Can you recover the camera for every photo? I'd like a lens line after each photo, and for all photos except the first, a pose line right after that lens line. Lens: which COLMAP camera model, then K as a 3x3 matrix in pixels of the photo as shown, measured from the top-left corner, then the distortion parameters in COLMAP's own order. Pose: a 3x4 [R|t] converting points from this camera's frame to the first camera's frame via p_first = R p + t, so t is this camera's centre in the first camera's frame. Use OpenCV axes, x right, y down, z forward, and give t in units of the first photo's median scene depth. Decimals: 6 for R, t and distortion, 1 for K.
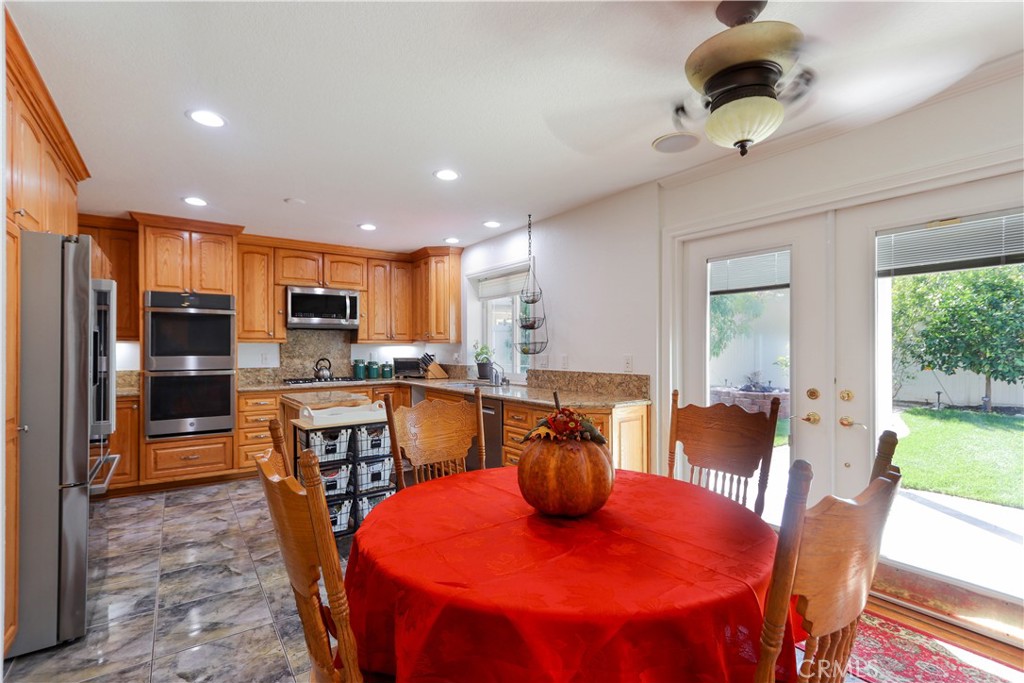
lens RADIAL K [[470.8, 0, 493.8], [0, 470.8, 346.4], [0, 0, 1]] dist [-0.000008, 0.000904]
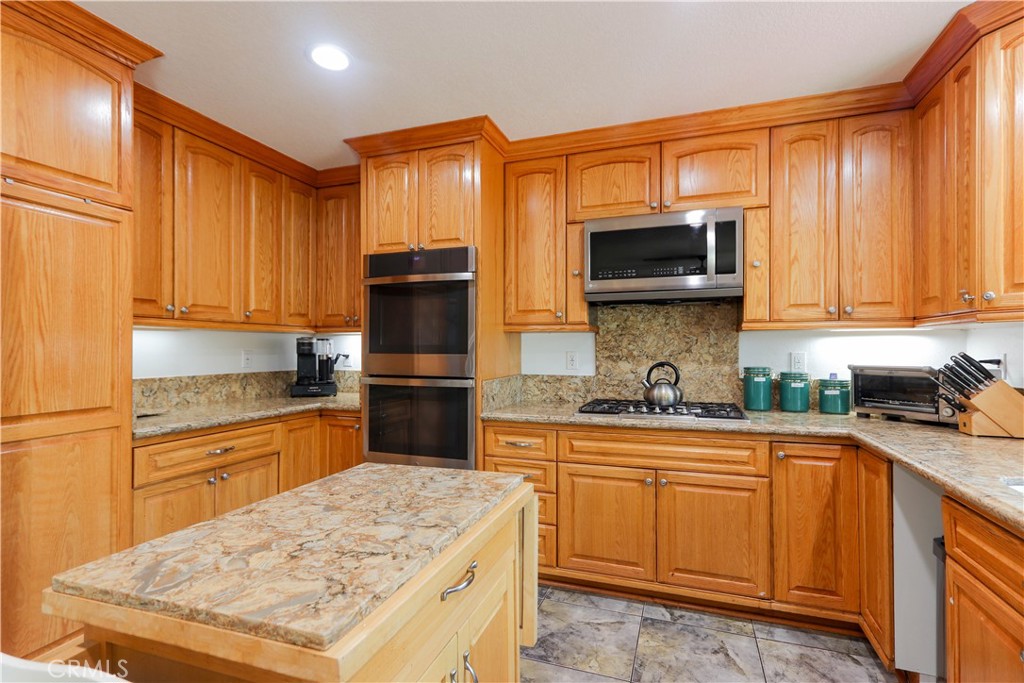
lens RADIAL K [[470.8, 0, 493.8], [0, 470.8, 346.4], [0, 0, 1]] dist [-0.000008, 0.000904]
pose [[0.577521, -0.000073, -0.816376, -0.070933], [0.001670, 0.999998, 0.001092, 0.008676], [0.816374, -0.001994, 0.577520, 0.595301]]
